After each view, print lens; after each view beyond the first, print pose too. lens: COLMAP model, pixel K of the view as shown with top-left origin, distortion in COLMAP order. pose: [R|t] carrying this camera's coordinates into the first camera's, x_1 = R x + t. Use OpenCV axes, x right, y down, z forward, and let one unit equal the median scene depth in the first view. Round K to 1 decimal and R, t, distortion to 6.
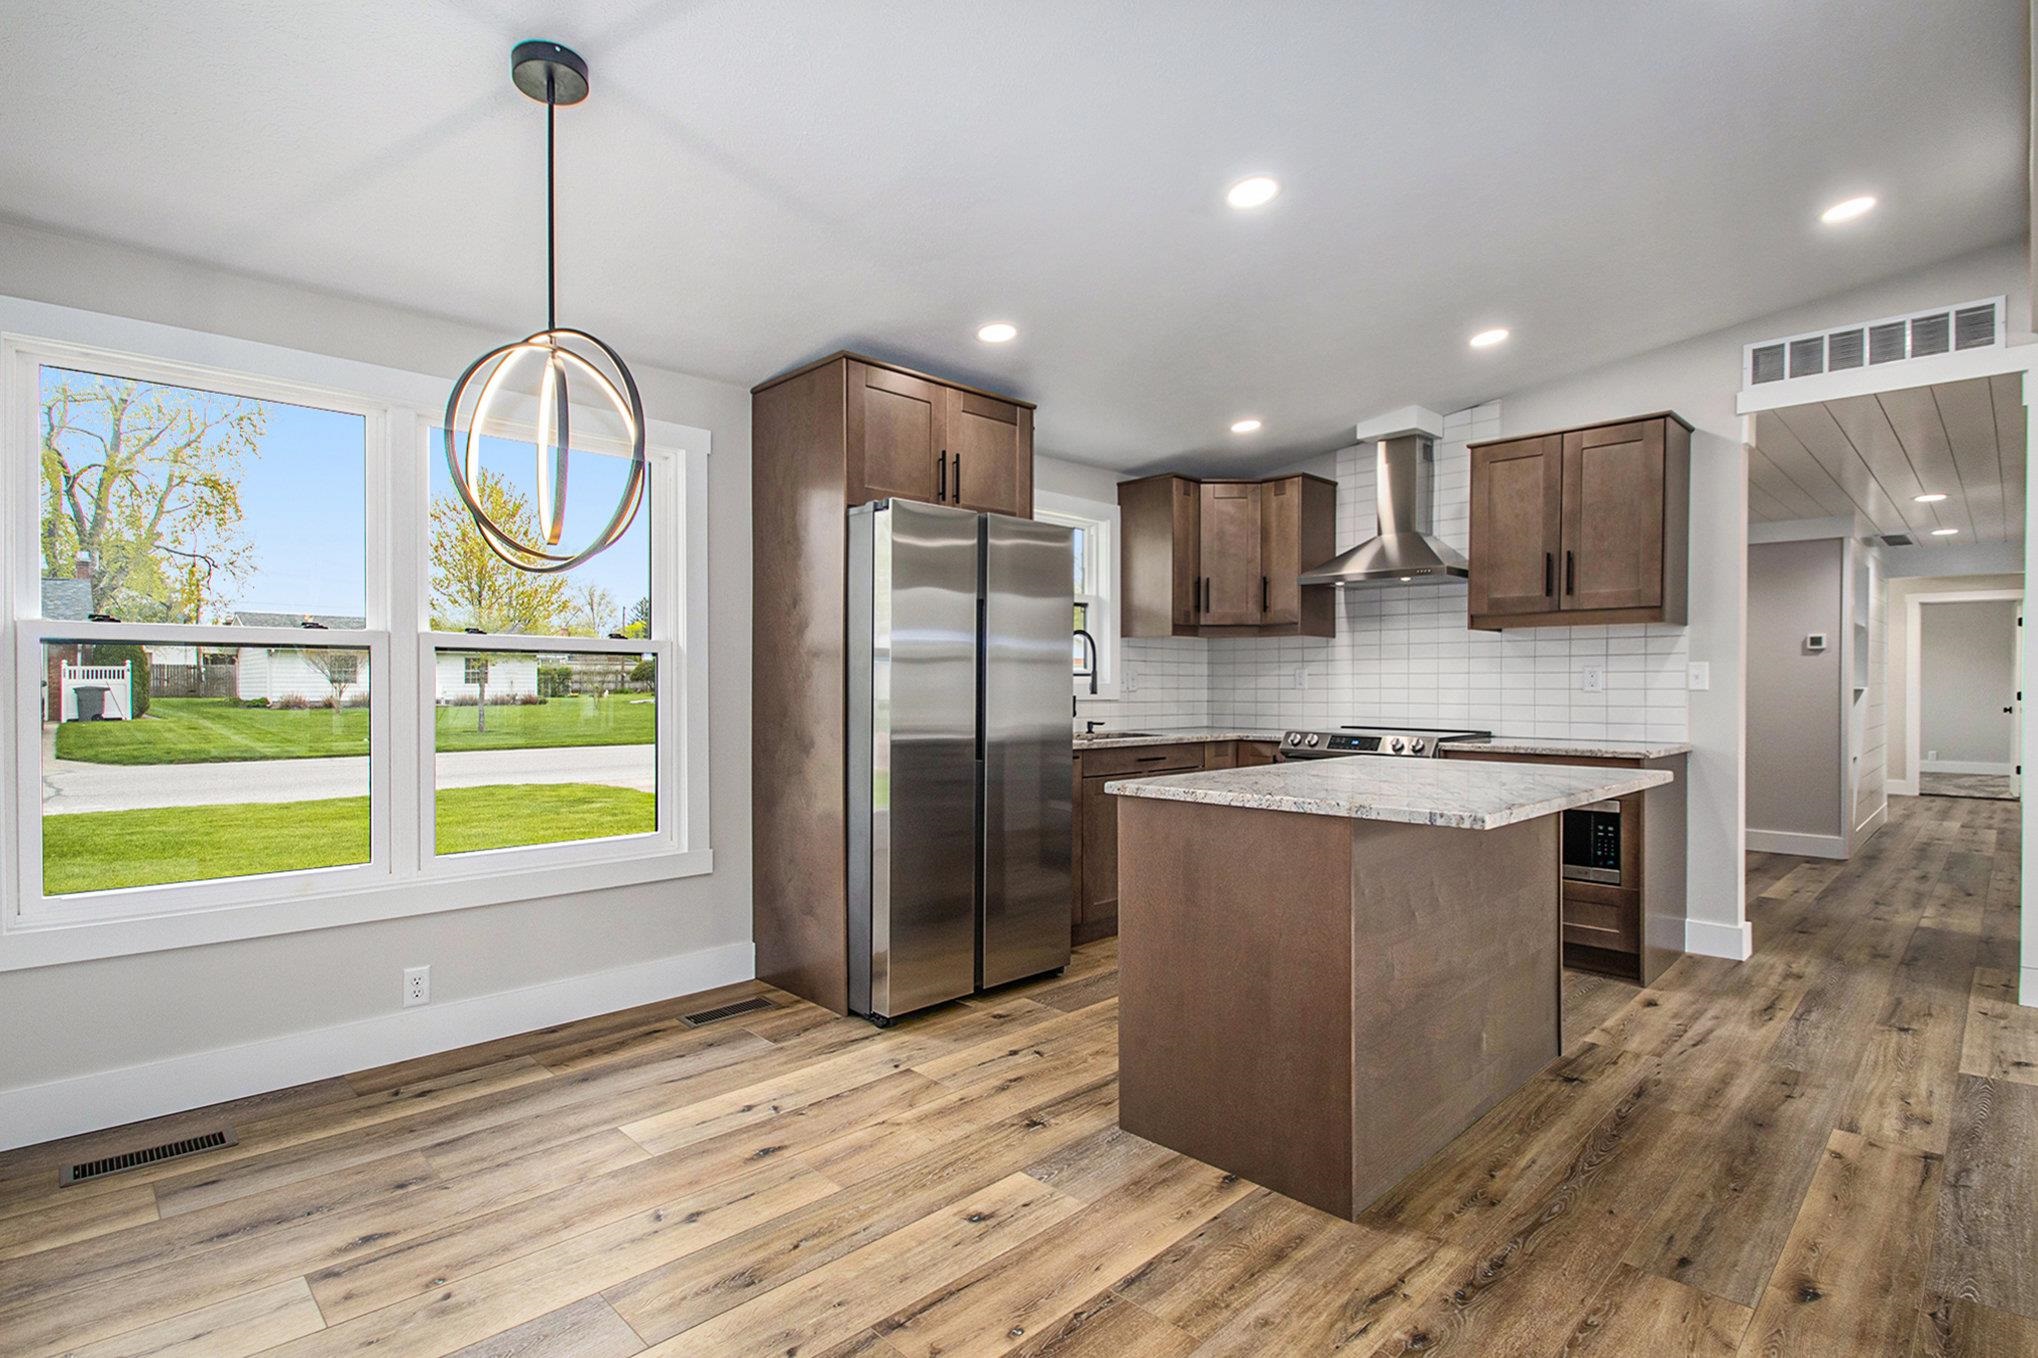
lens RADIAL K [[997.9, 0, 1056.6], [0, 997.9, 687.7], [0, 0, 1]] dist [-0.021642, -0.000569]
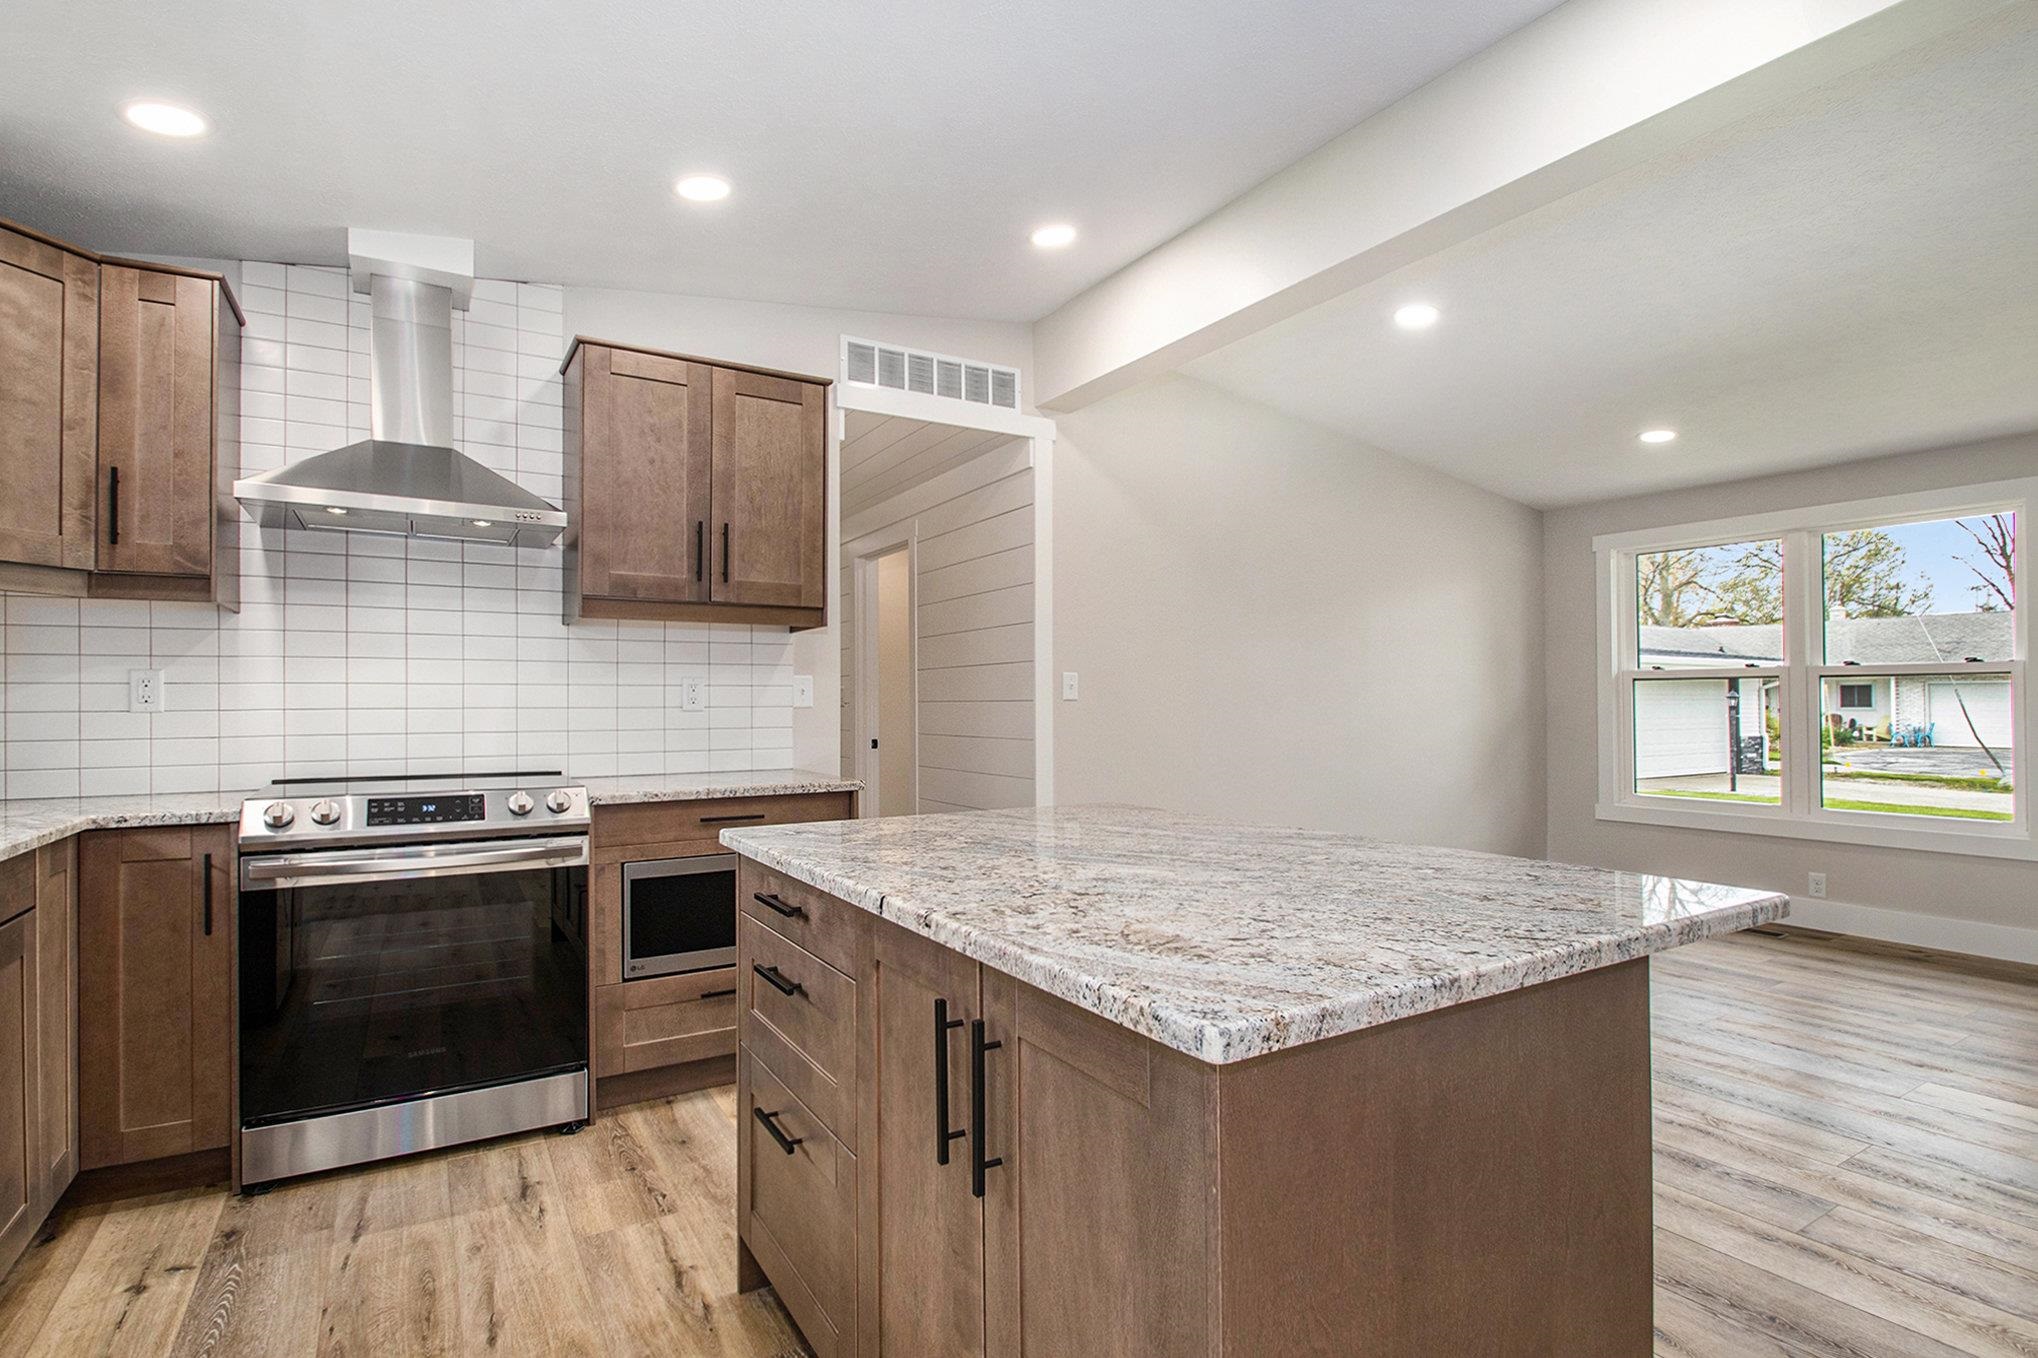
lens RADIAL K [[997.9, 0, 1056.6], [0, 997.9, 687.7], [0, 0, 1]] dist [-0.021642, -0.000569]
pose [[0.219317, 0.007353, 0.975626, -0.152123], [0.002804, 0.999963, -0.008166, -0.006573], [-0.975650, 0.004527, 0.219289, 0.552832]]
